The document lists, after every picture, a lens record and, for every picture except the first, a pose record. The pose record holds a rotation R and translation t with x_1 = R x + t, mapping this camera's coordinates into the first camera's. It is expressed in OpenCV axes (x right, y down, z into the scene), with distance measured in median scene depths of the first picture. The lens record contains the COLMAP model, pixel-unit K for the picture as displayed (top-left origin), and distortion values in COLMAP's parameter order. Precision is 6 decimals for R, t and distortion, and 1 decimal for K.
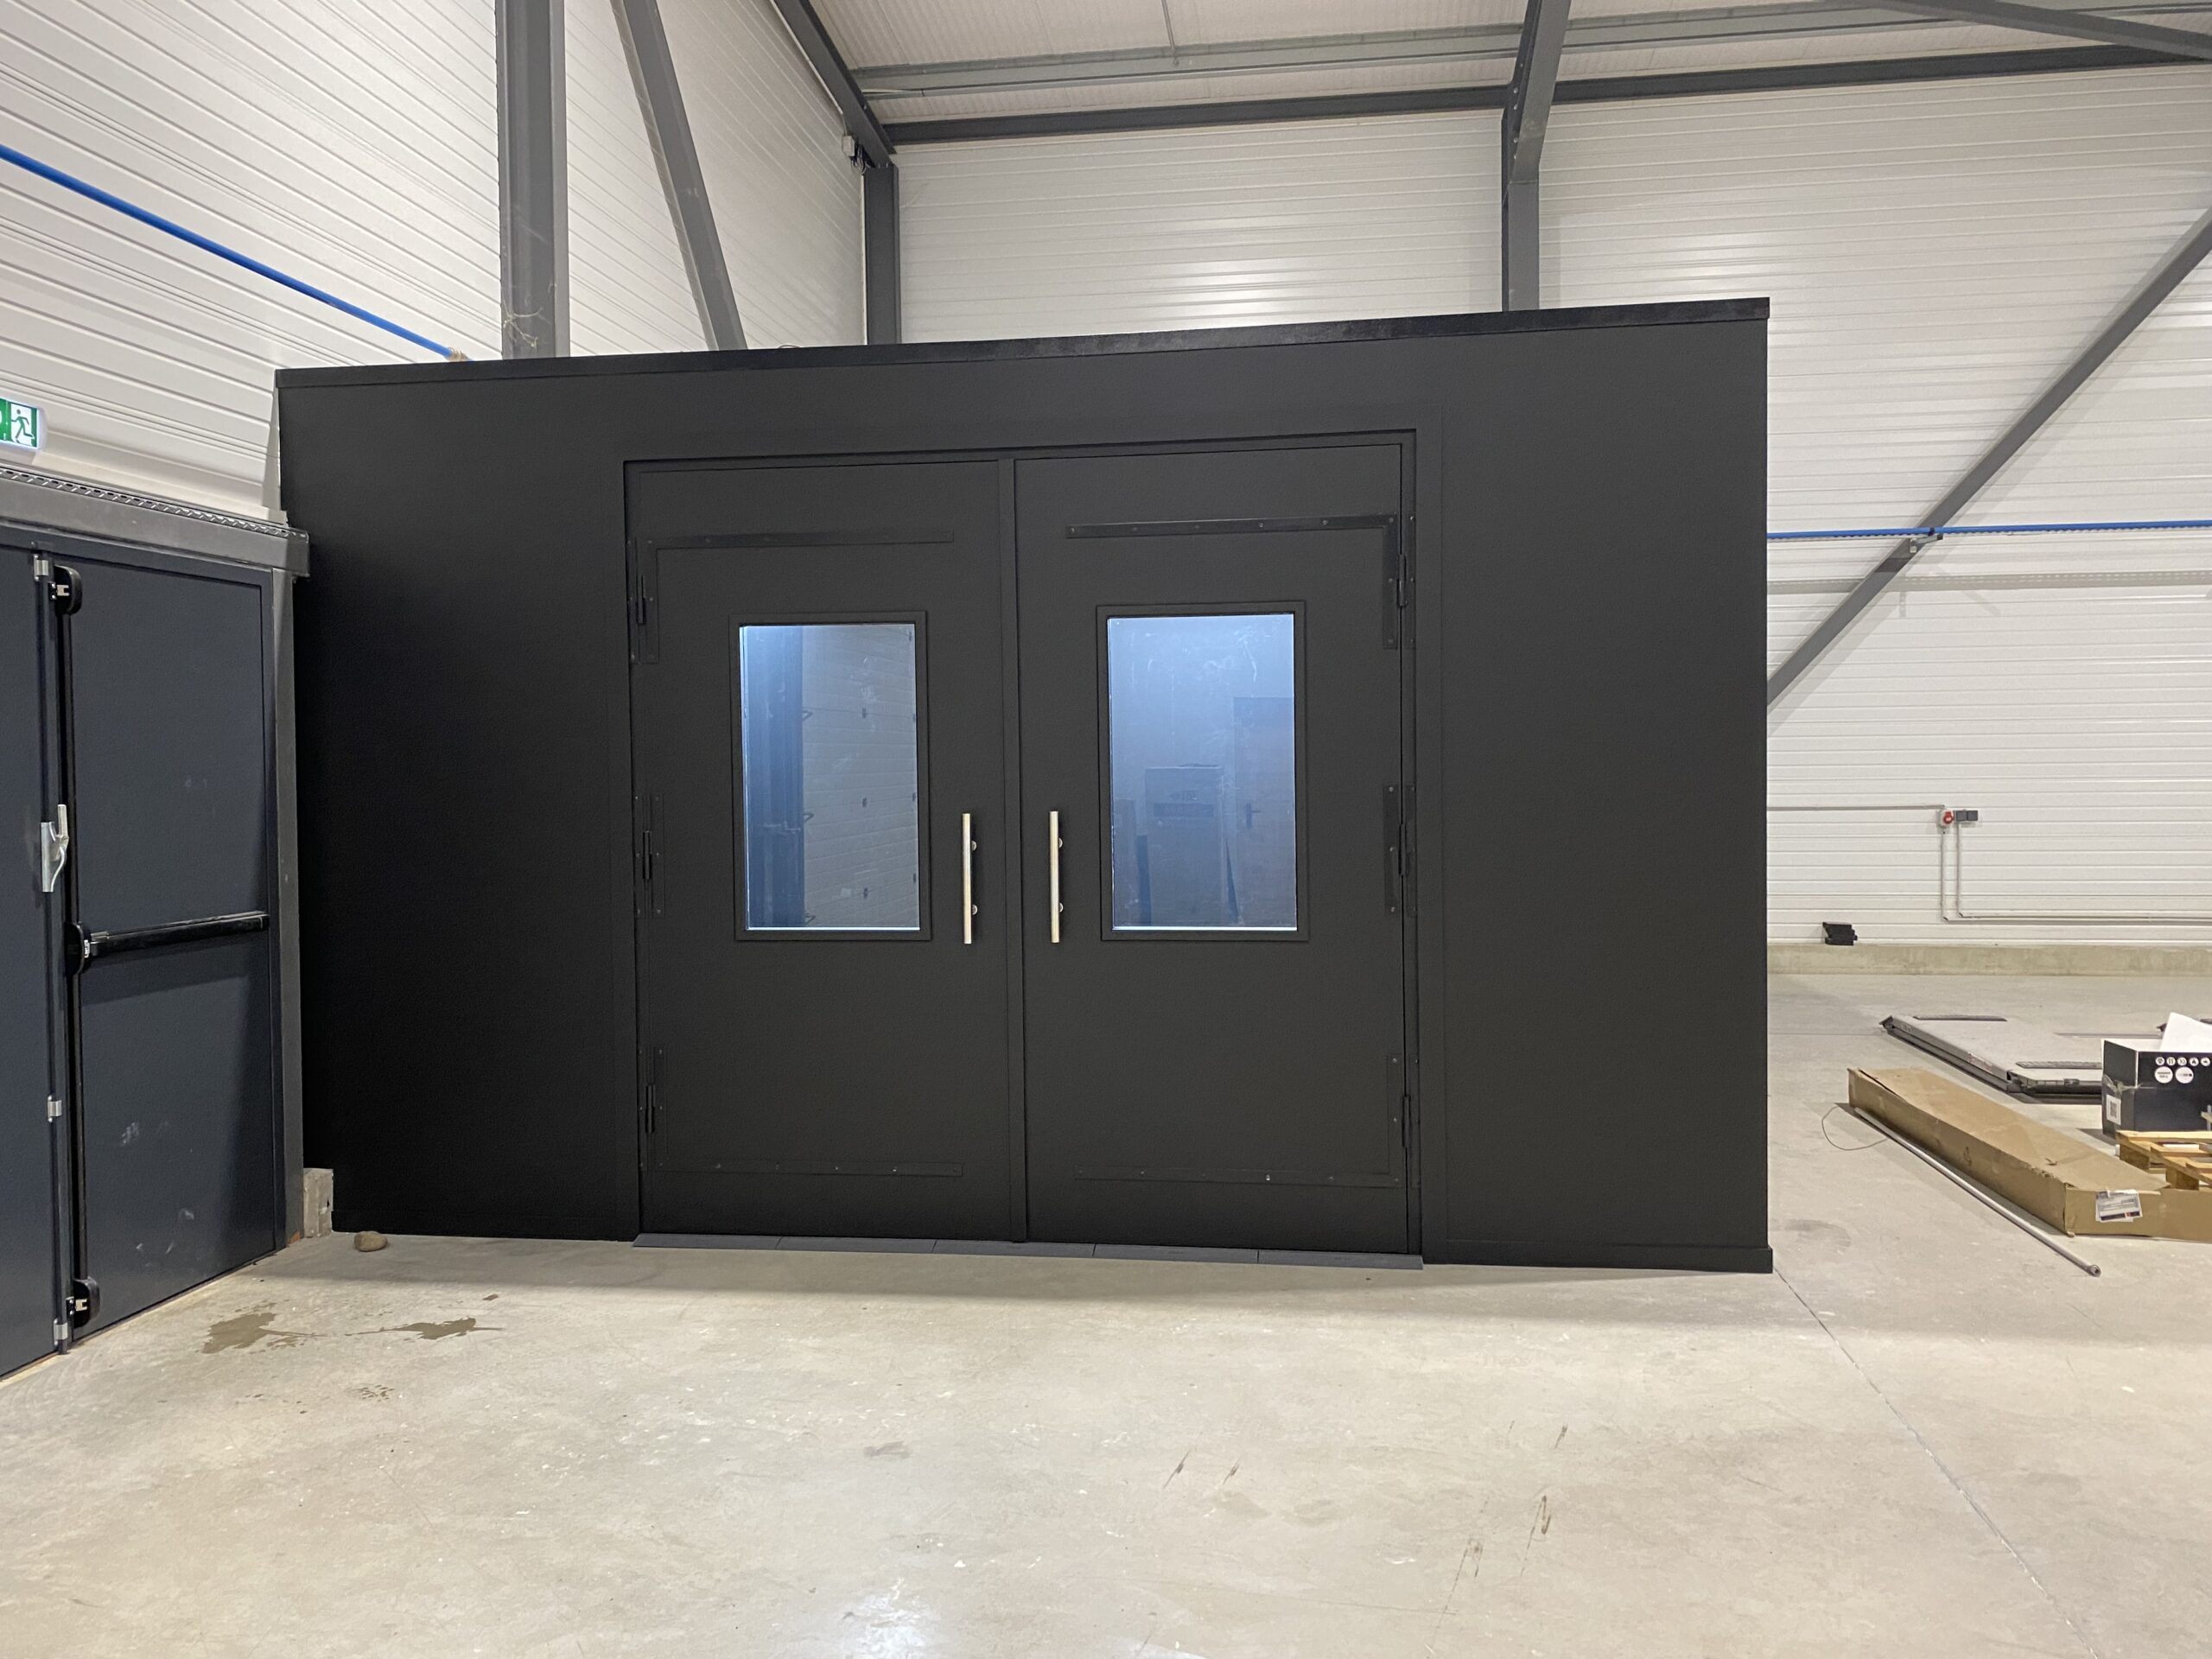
lens RADIAL K [[1675.9, 0, 1106.0], [0, 1675.9, 829.5], [0, 0, 1]] dist [0.007102, -0.010197]
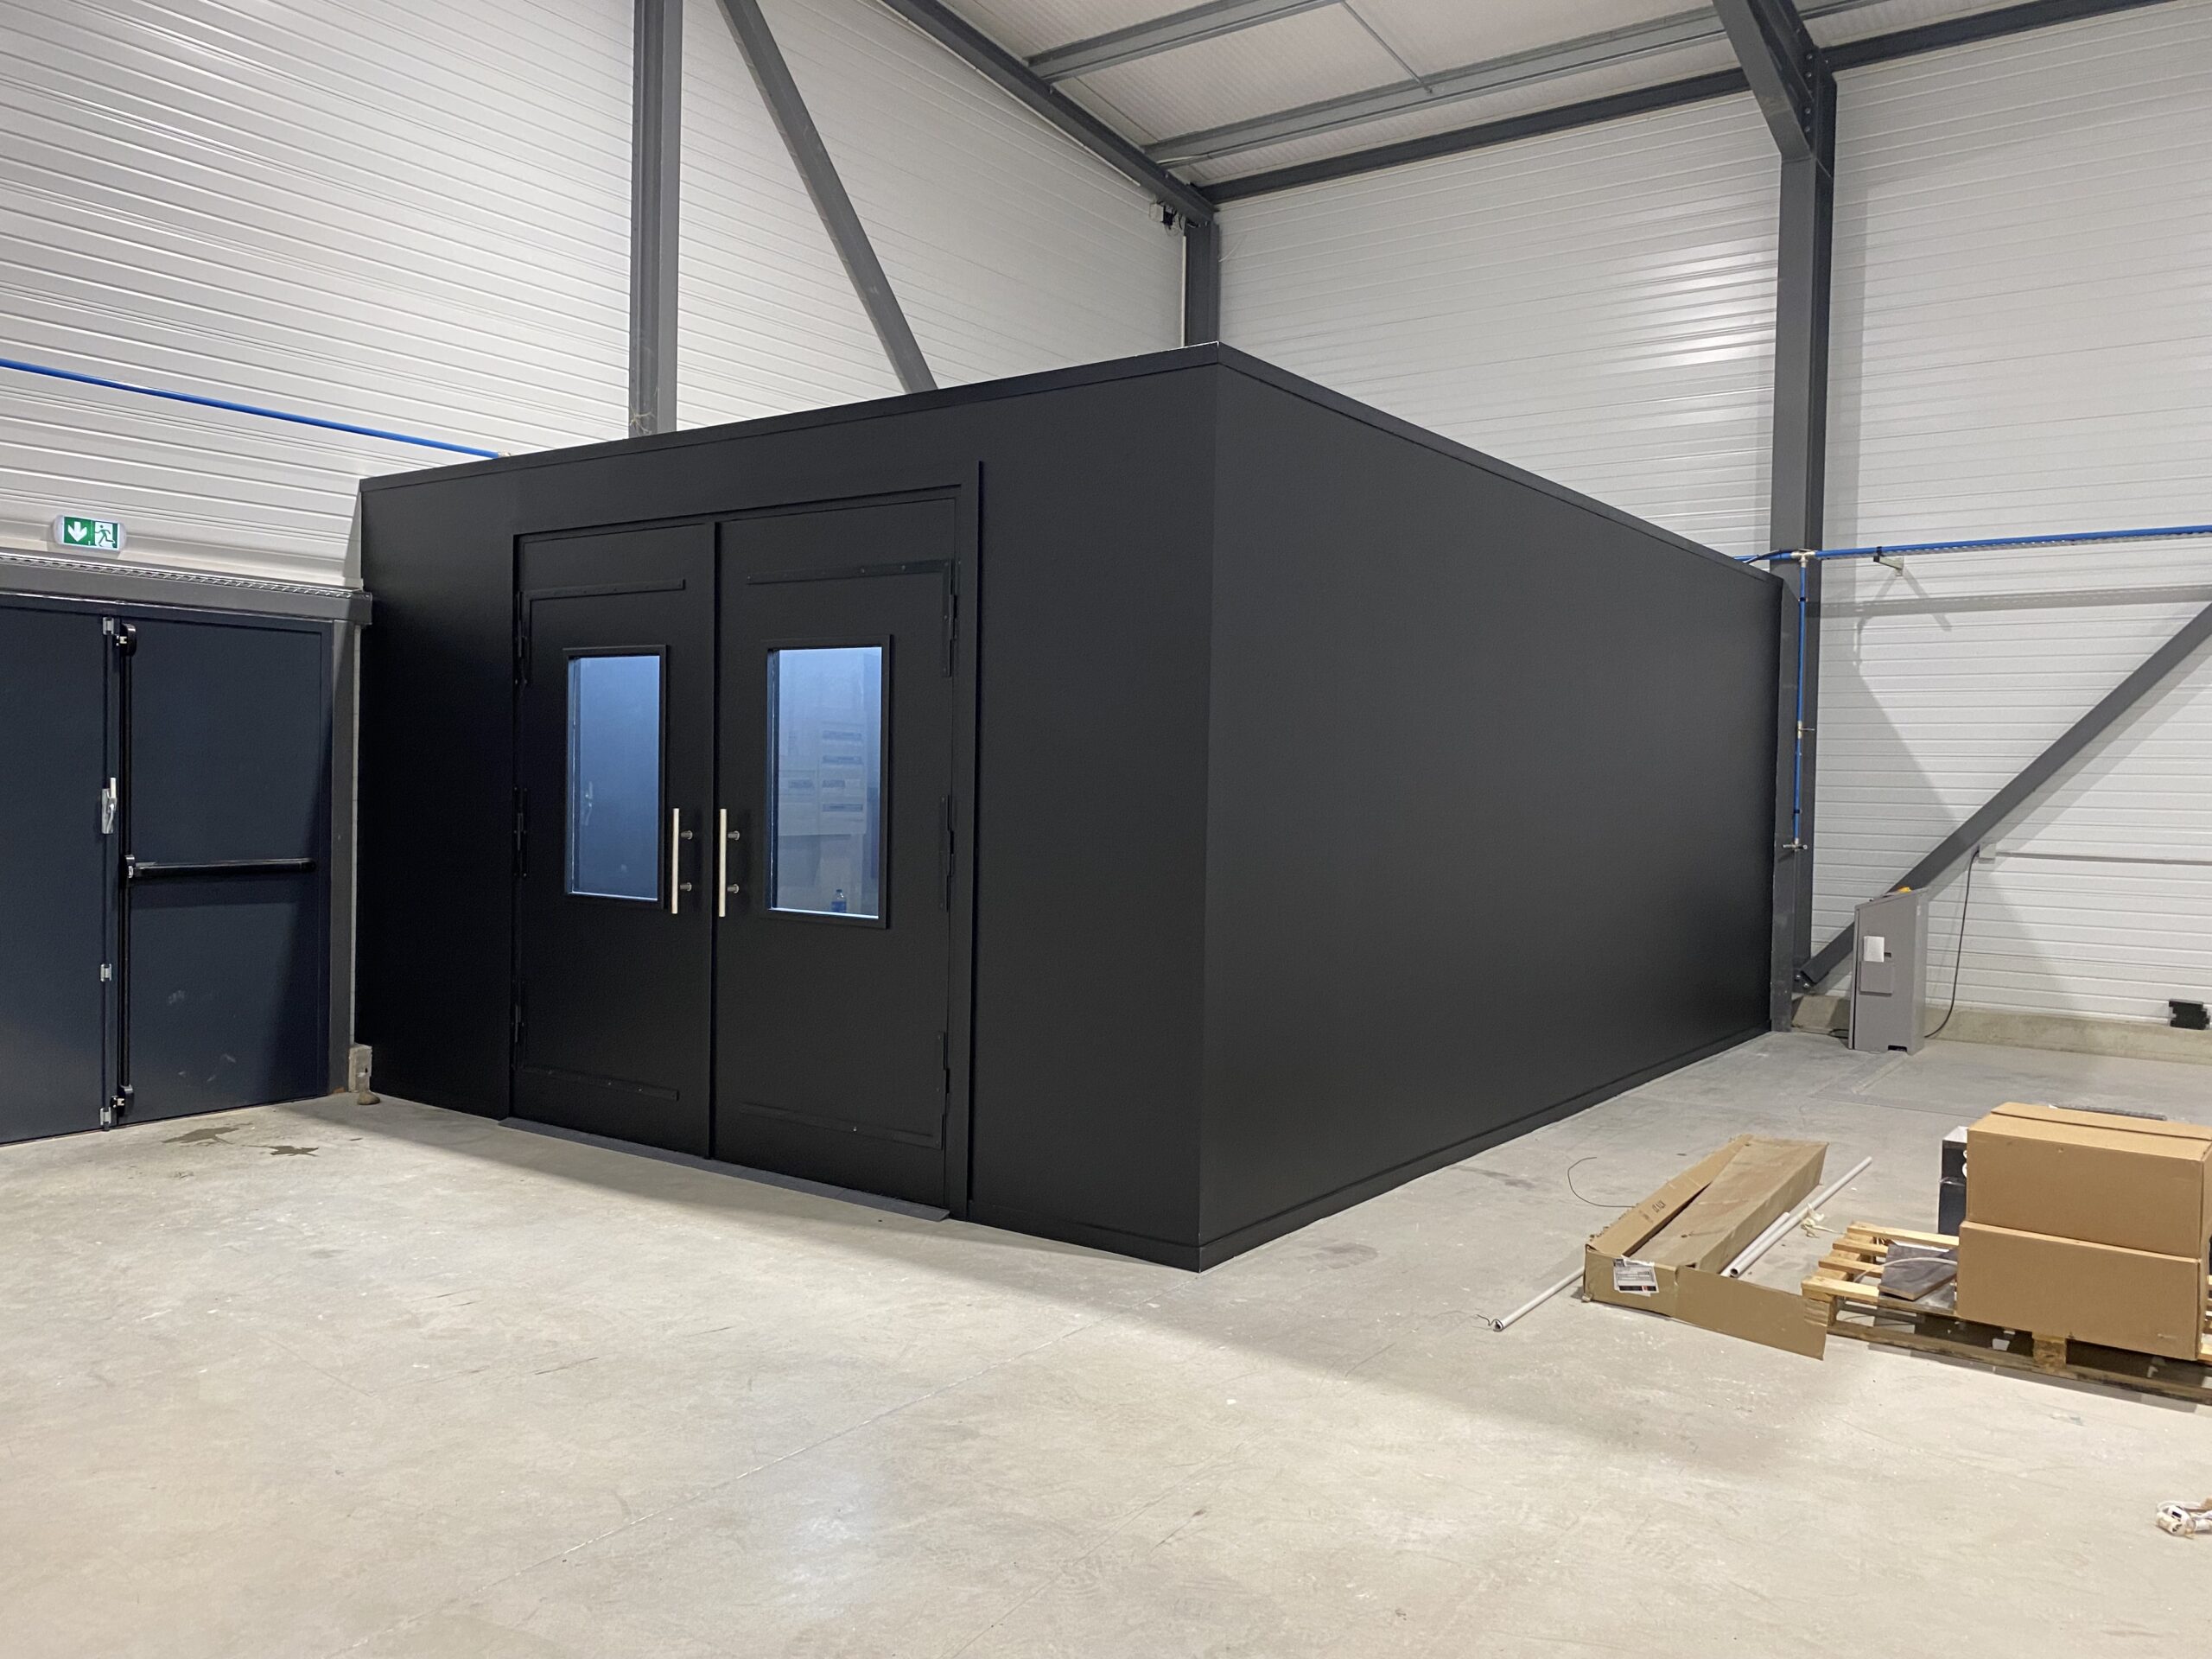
lens RADIAL K [[1677.4, 0, 1106.0], [0, 1677.4, 829.5], [0, 0, 1]] dist [0.032684, -0.046536]
pose [[0.883888, 0.041762, -0.465829, 0.821186], [-0.046347, 0.998924, 0.001614, -0.010579], [0.465396, 0.020163, 0.884873, 0.040617]]
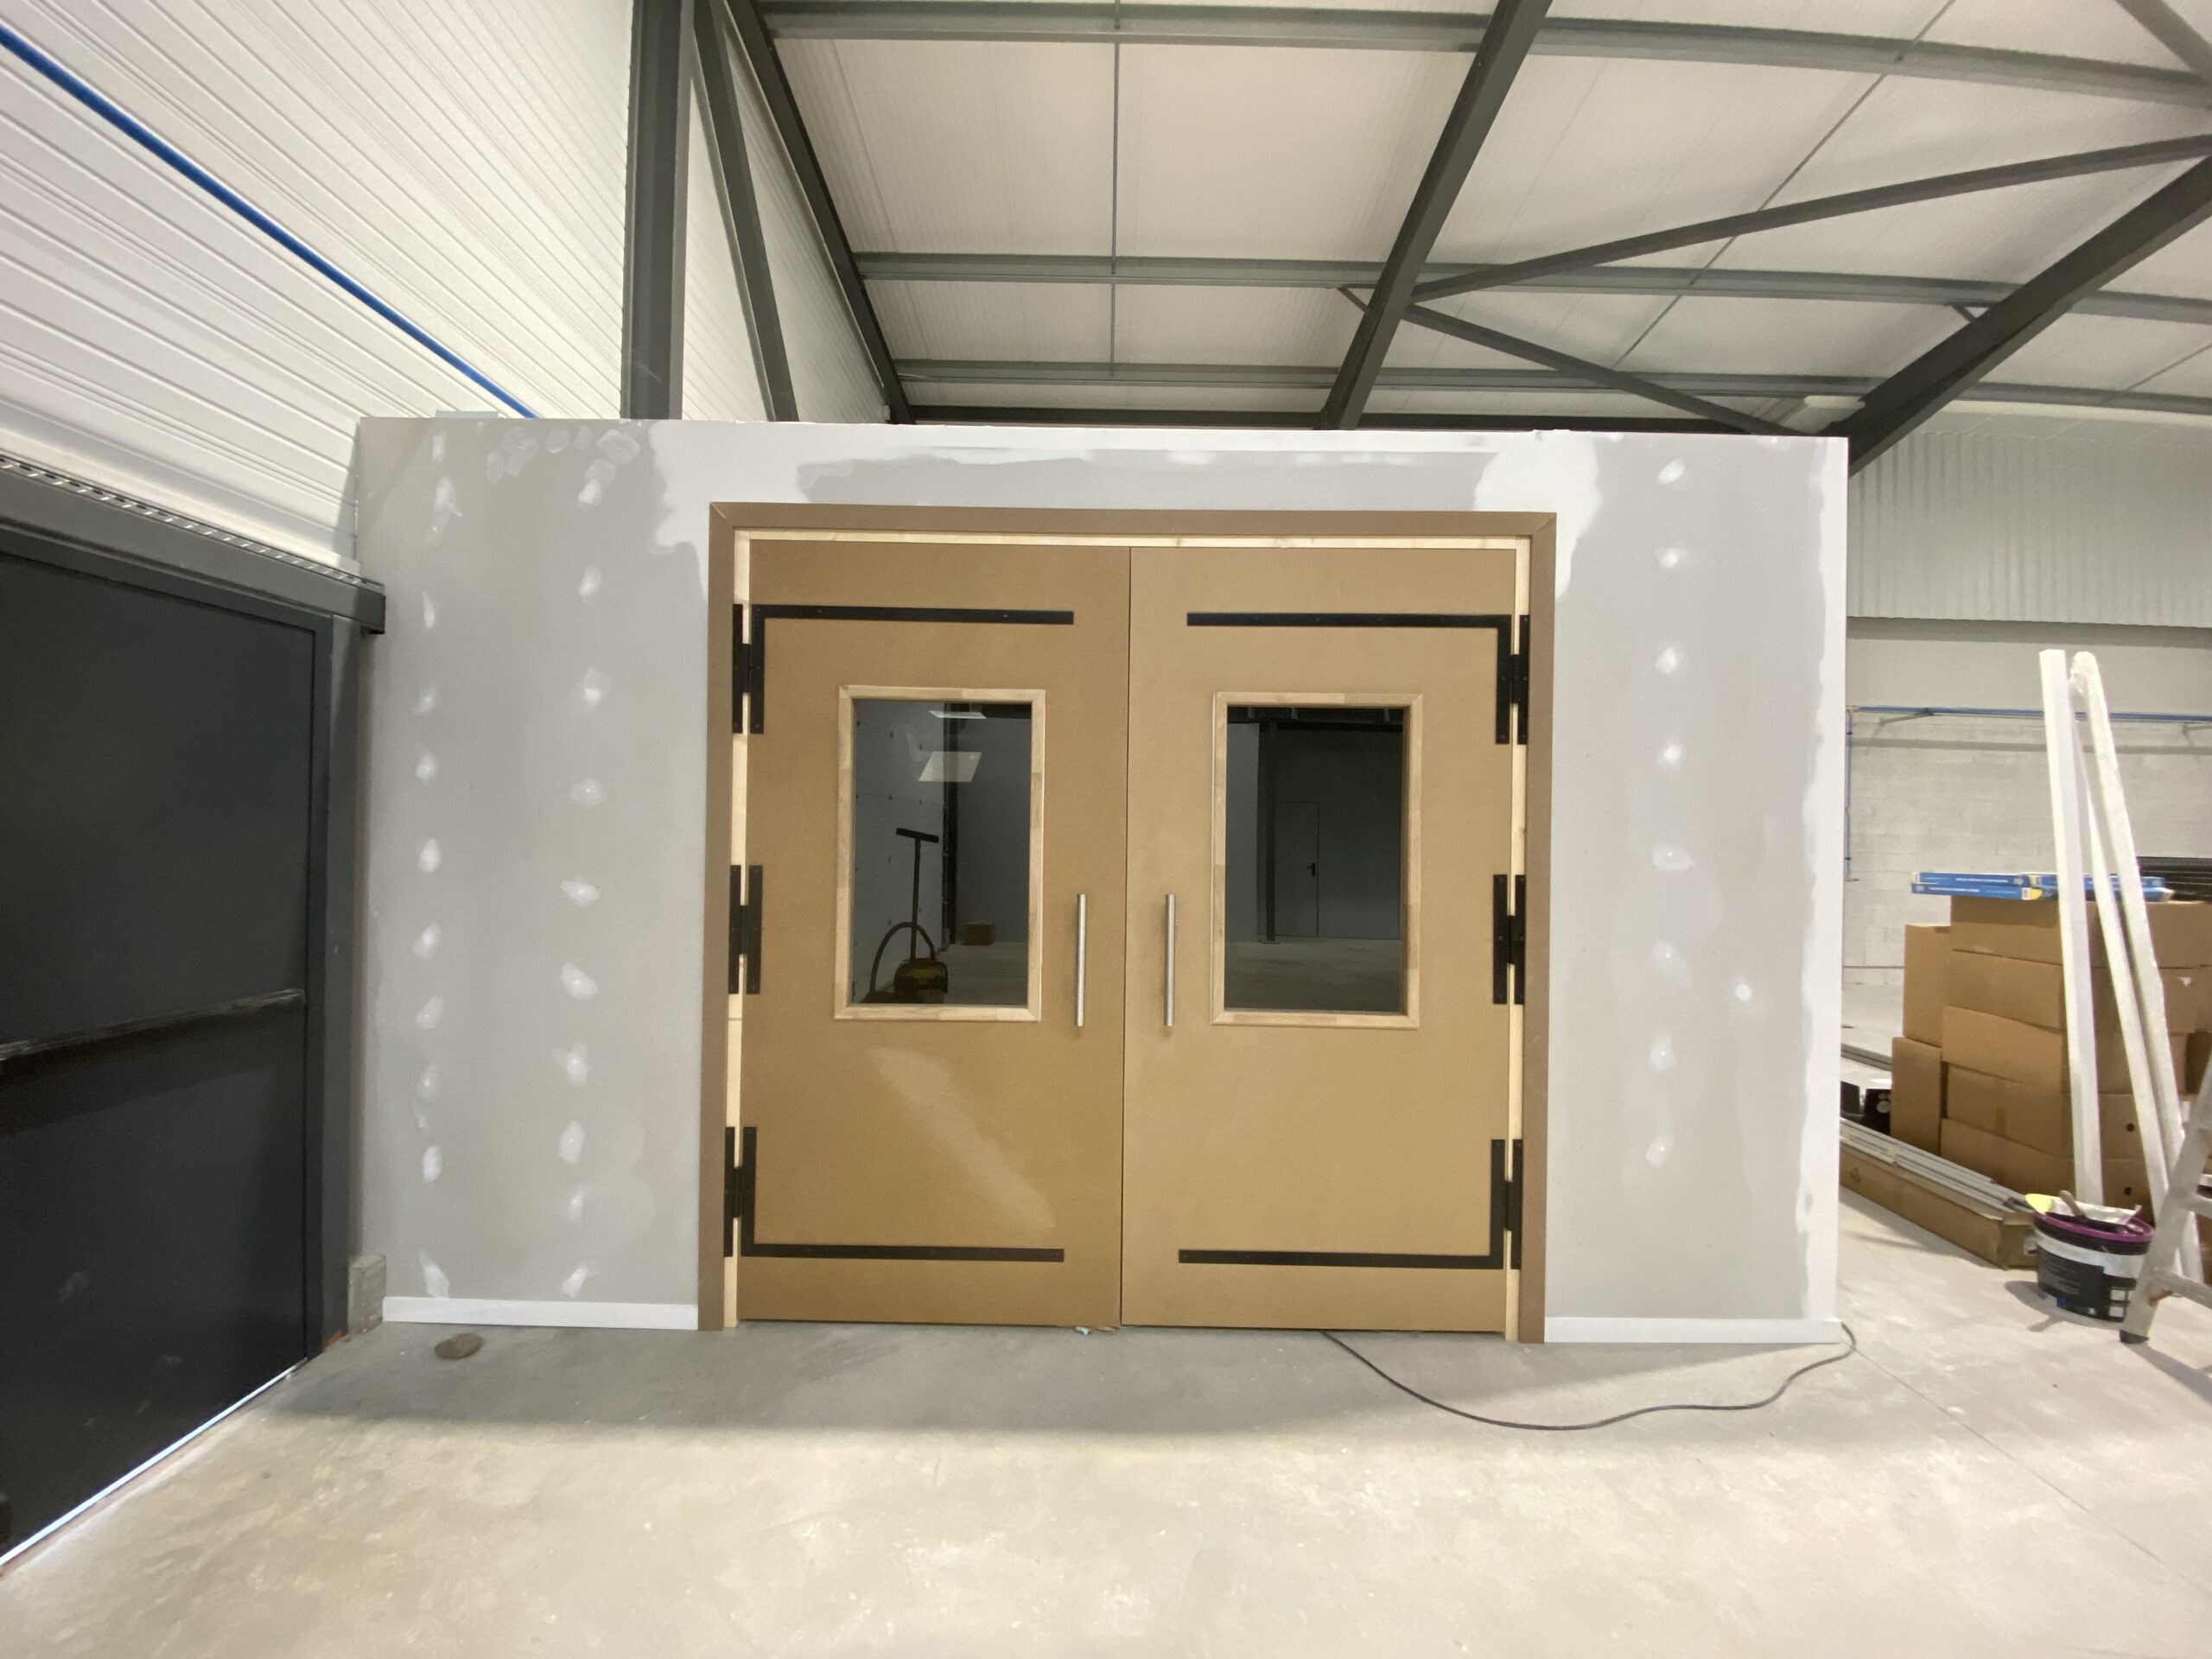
lens RADIAL K [[884.2, 0, 1106.0], [0, 884.2, 829.5], [0, 0, 1]] dist [0.013606, -0.013594]
pose [[0.989408, 0.025688, 0.142872, -0.154425], [-0.020561, 0.999095, -0.037244, -0.031038], [-0.143699, 0.033912, 0.989040, 0.496468]]
